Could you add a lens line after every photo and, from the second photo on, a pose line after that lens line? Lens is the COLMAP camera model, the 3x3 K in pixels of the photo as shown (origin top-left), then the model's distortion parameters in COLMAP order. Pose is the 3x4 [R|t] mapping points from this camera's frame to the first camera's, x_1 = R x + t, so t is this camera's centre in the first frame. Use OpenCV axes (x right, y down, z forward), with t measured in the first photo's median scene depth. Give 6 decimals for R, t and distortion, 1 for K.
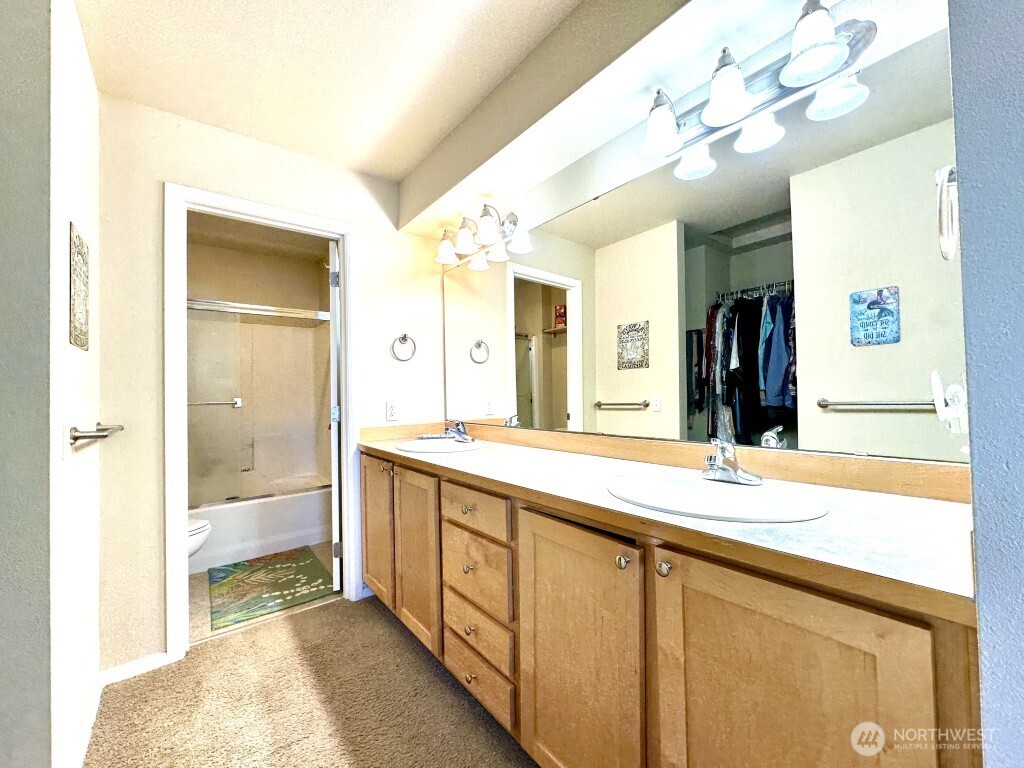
lens RADIAL K [[409.0, 0, 512.0], [0, 409.0, 384.0], [0, 0, 1]] dist [-0.001535, 0.000432]
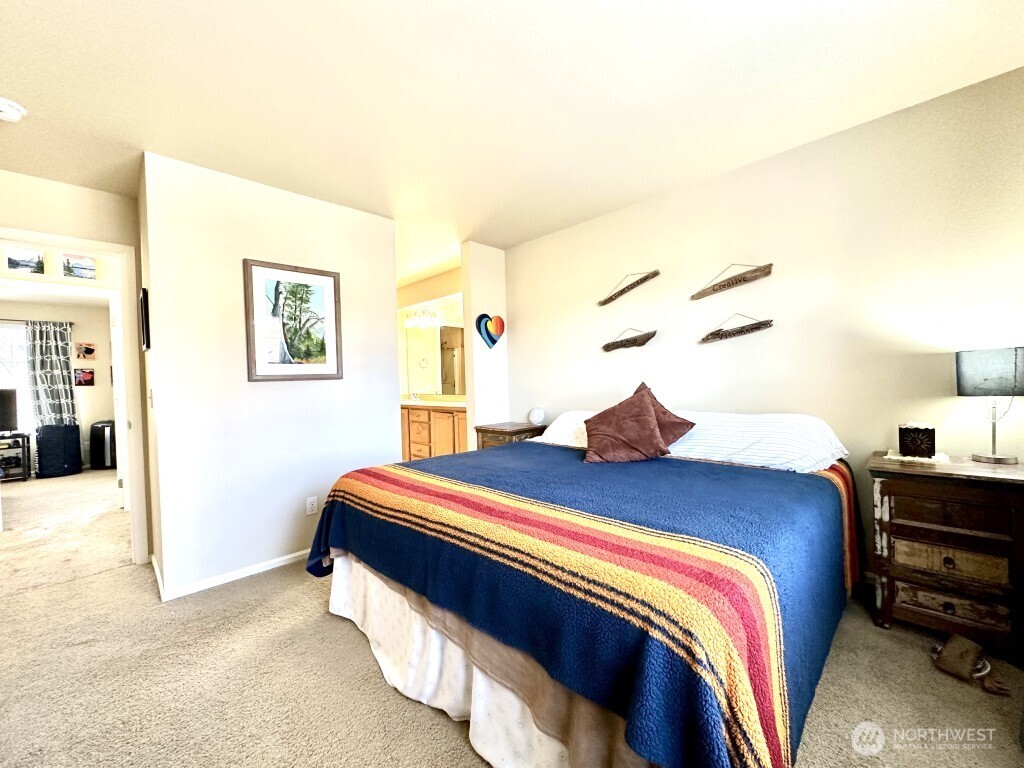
lens RADIAL K [[409.0, 0, 512.0], [0, 409.0, 384.0], [0, 0, 1]] dist [-0.001535, 0.000432]
pose [[0.994564, -0.008442, 0.103786, 0.295787], [0.004719, 0.999338, 0.036060, -0.067711], [-0.104022, -0.035375, 0.993946, -2.247530]]
